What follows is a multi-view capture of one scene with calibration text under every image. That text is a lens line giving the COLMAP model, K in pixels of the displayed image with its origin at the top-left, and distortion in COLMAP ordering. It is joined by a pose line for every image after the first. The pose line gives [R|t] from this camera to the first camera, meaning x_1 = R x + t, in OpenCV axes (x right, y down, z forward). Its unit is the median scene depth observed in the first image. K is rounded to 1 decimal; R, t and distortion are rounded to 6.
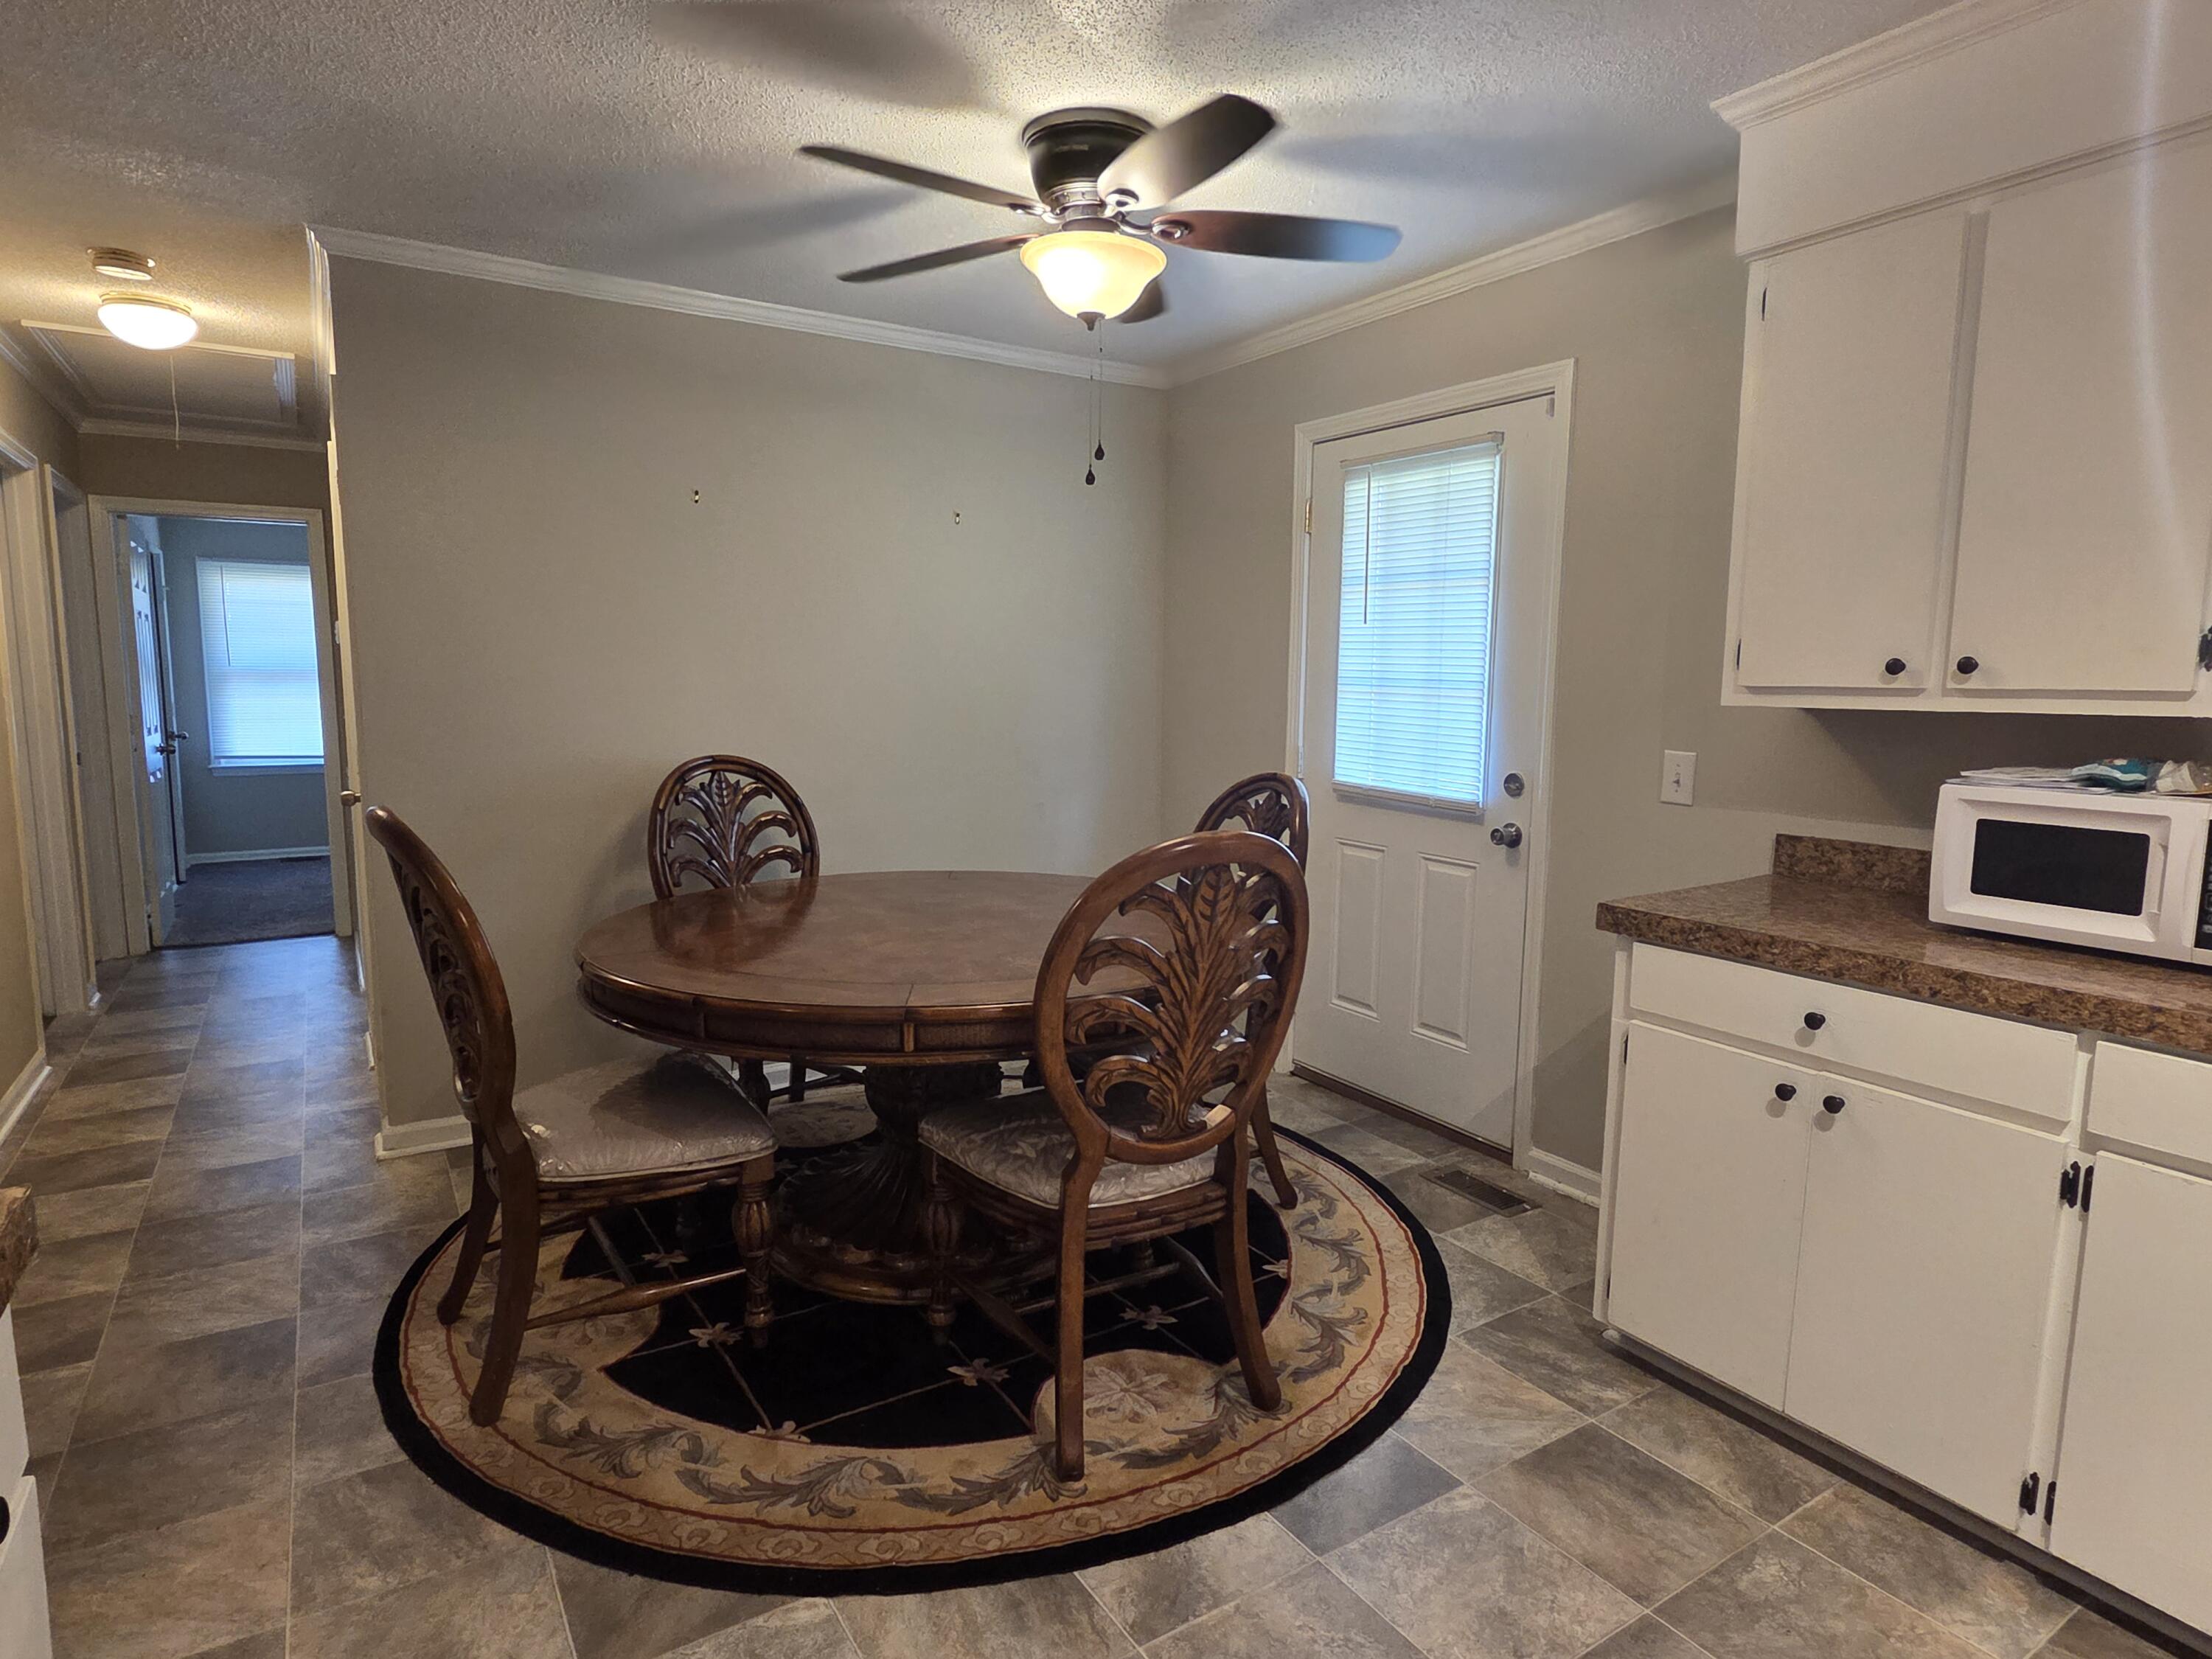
lens RADIAL K [[1216.8, 0, 1106.0], [0, 1216.8, 829.5], [0, 0, 1]] dist [-0.001375, -0.002419]
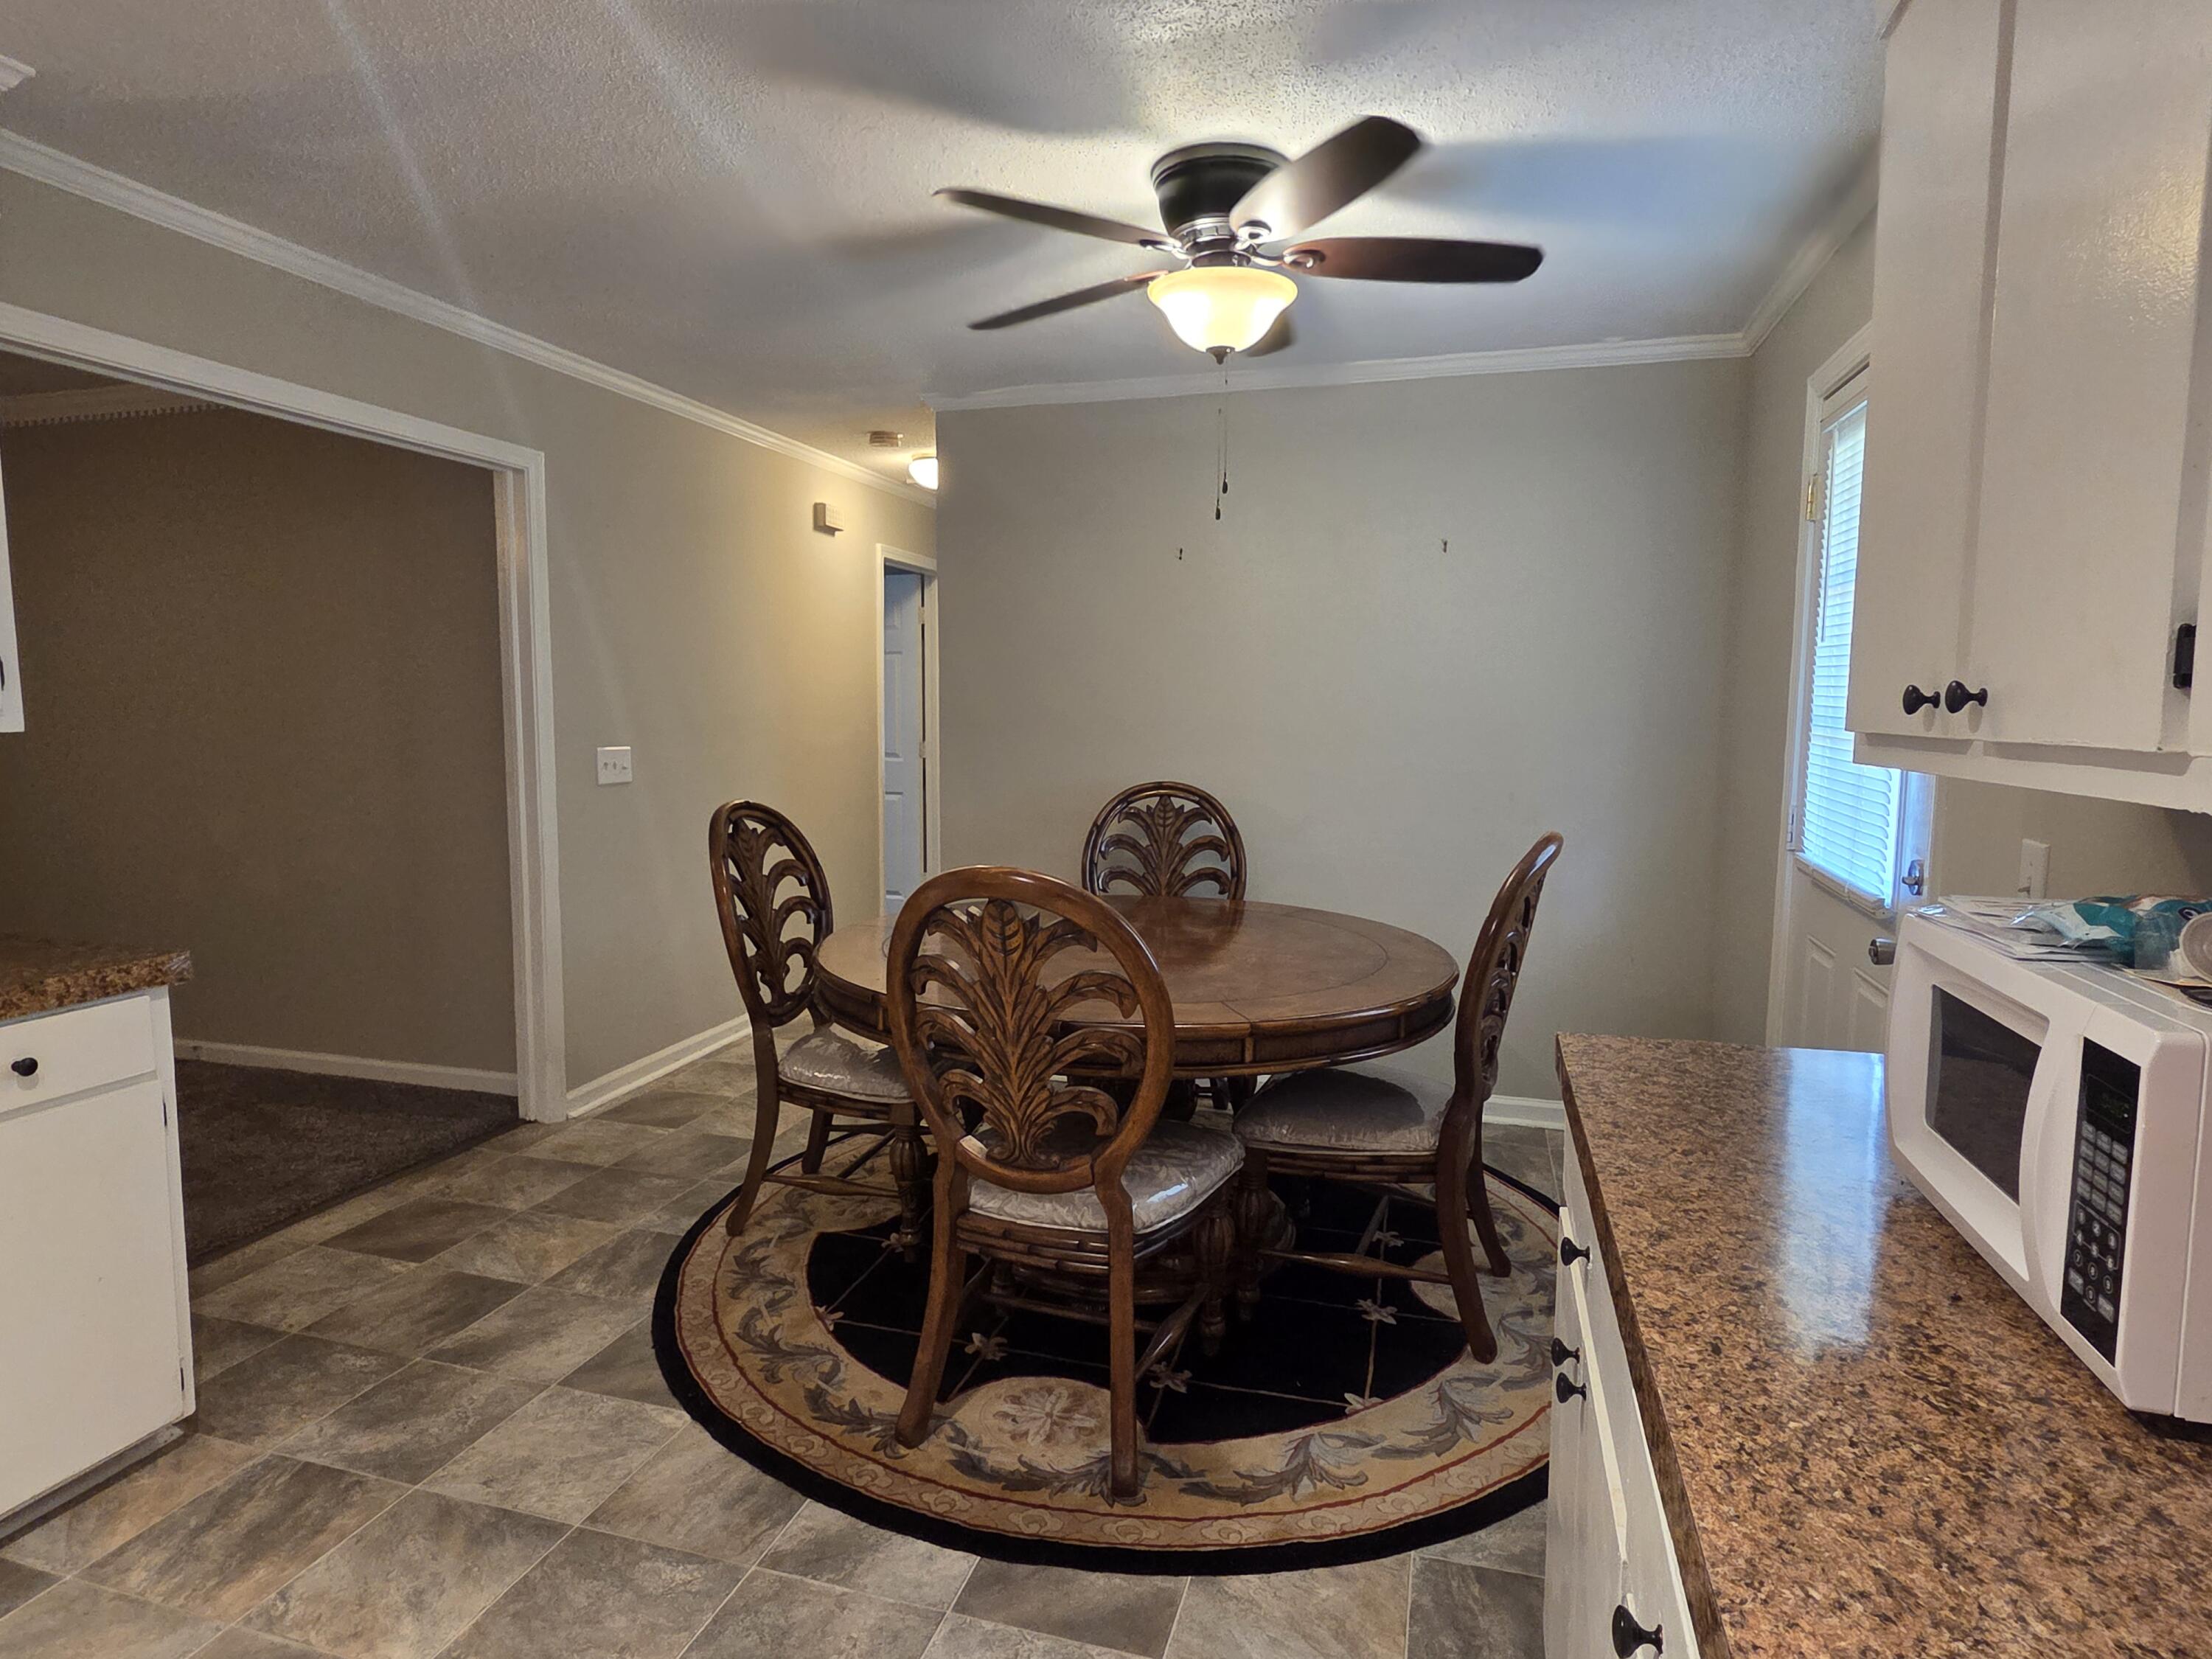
lens RADIAL K [[1216.8, 0, 1106.0], [0, 1216.8, 829.5], [0, 0, 1]] dist [-0.001375, -0.002419]
pose [[0.660895, 0.073671, -0.746853, 0.790676], [-0.094653, 0.995406, 0.014430, -0.046031], [0.744485, 0.061155, 0.664832, 0.338441]]
